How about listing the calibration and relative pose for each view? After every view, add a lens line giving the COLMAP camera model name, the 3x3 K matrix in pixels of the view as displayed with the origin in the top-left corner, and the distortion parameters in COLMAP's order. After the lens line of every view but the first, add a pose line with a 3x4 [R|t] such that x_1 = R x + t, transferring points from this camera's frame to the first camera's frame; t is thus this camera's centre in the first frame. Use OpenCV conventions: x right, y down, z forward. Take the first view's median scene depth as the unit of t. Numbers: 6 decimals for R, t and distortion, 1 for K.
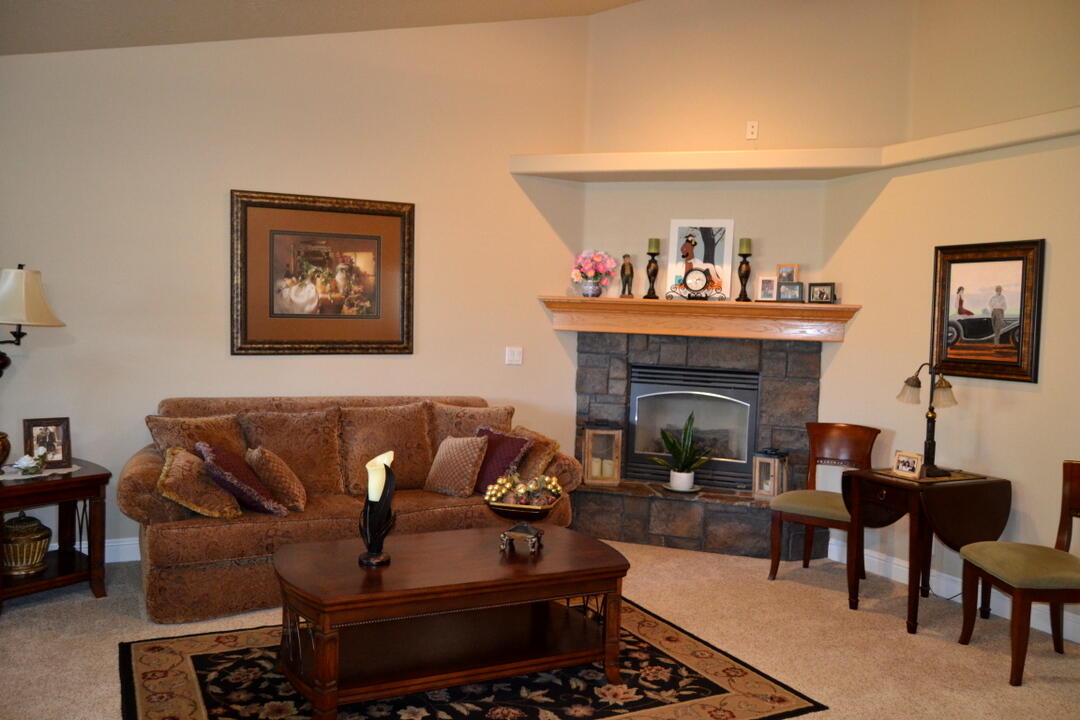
lens RADIAL K [[842.8, 0, 532.5], [0, 842.8, 355.9], [0, 0, 1]] dist [-0.009583, 0.009112]
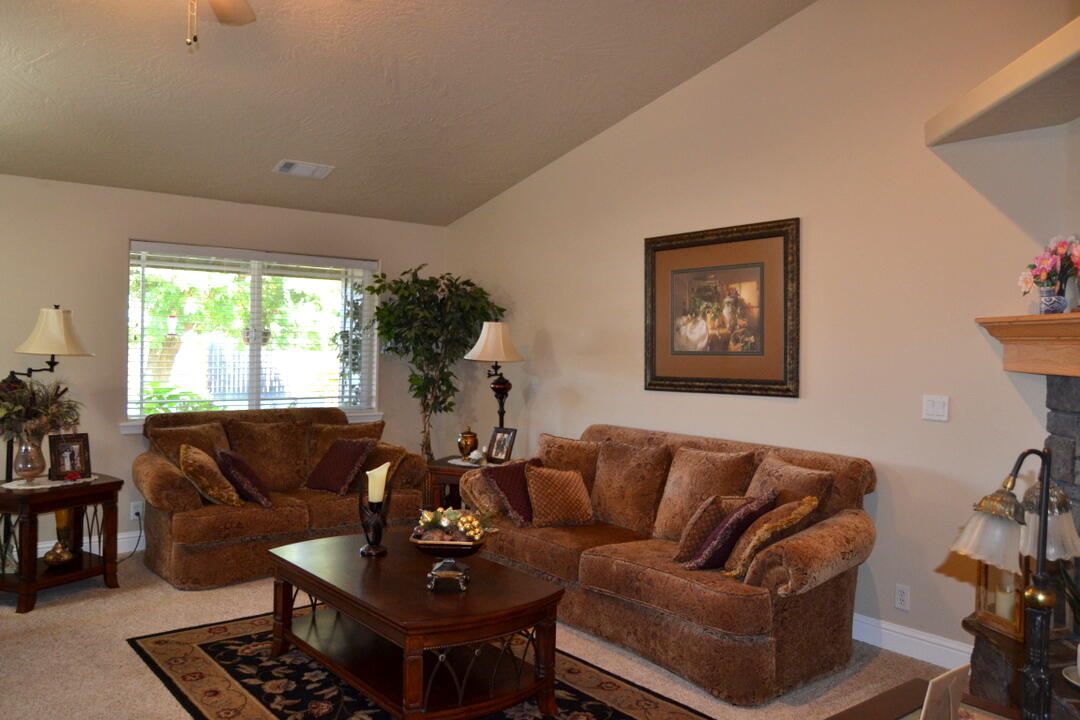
lens RADIAL K [[842.8, 0, 534.7], [0, 842.8, 363.0], [0, 0, 1]] dist [-0.009583, 0.009112]
pose [[0.216294, -0.006752, -0.976305, 0.640642], [-0.051374, 0.998512, -0.018287, -0.008065], [0.974976, 0.054112, 0.215626, 0.595523]]
